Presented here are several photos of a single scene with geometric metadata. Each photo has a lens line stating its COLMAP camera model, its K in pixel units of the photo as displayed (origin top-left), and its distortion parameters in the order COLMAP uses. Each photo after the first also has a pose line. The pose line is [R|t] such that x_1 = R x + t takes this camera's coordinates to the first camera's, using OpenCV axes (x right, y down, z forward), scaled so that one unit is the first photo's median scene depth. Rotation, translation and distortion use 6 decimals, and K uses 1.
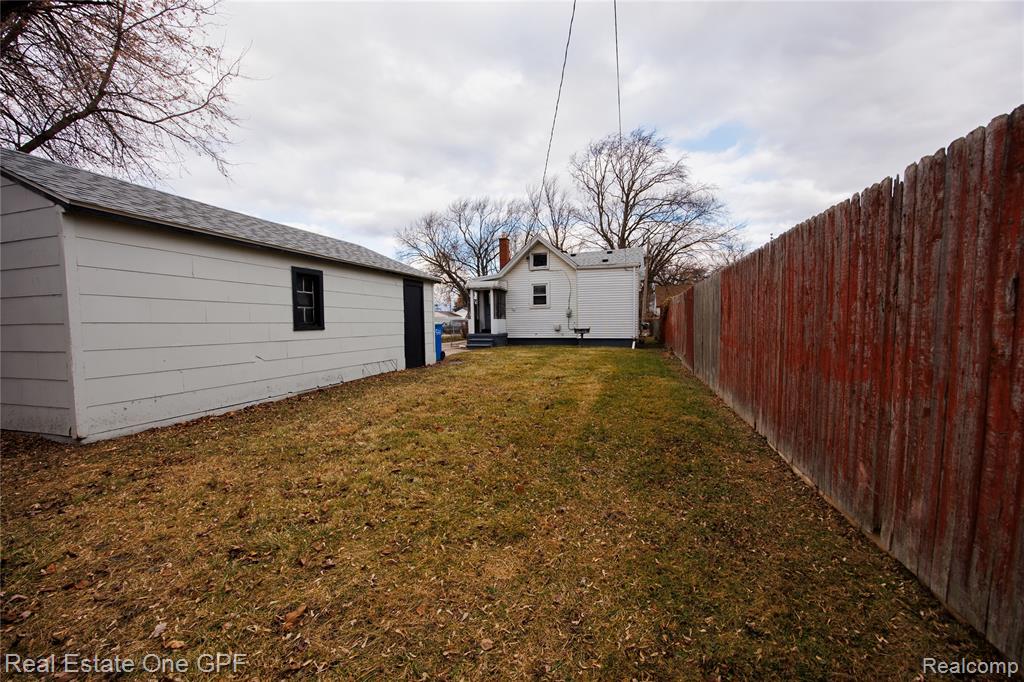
lens RADIAL K [[405.4, 0, 510.6], [0, 405.4, 345.8], [0, 0, 1]] dist [-0.000069, -0.000006]
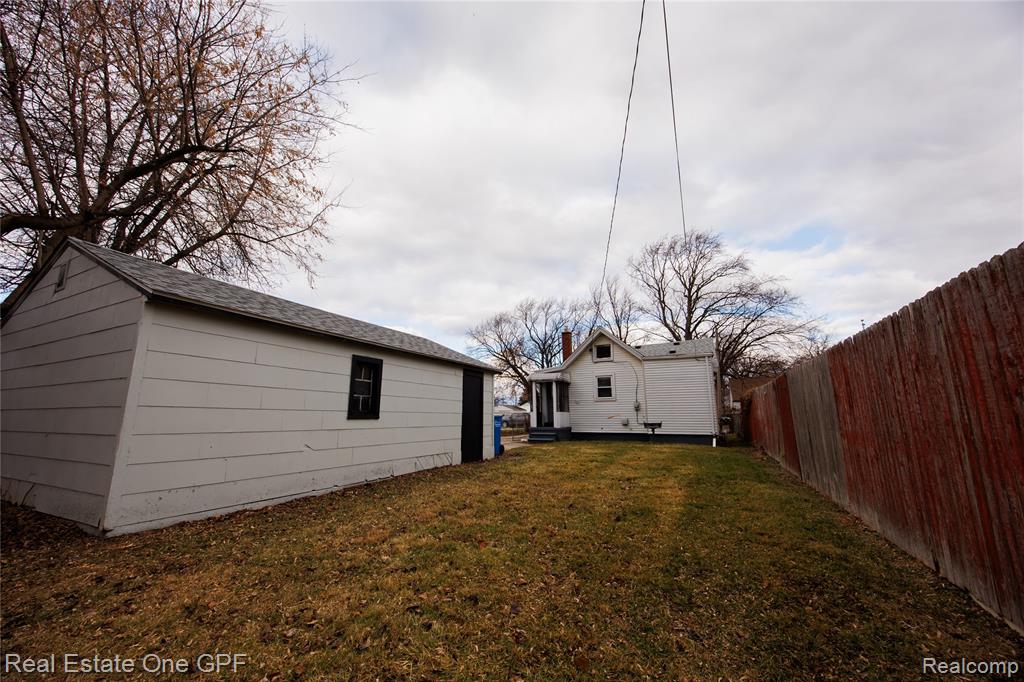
lens RADIAL K [[395.5, 0, 512.0], [0, 395.5, 341.0], [0, 0, 1]] dist [-0.001217, -0.000313]
pose [[0.987632, -0.018738, -0.155666, 0.010032], [-0.019897, 0.969827, -0.242980, 0.004480], [0.155522, 0.243072, 0.957460, 0.123234]]
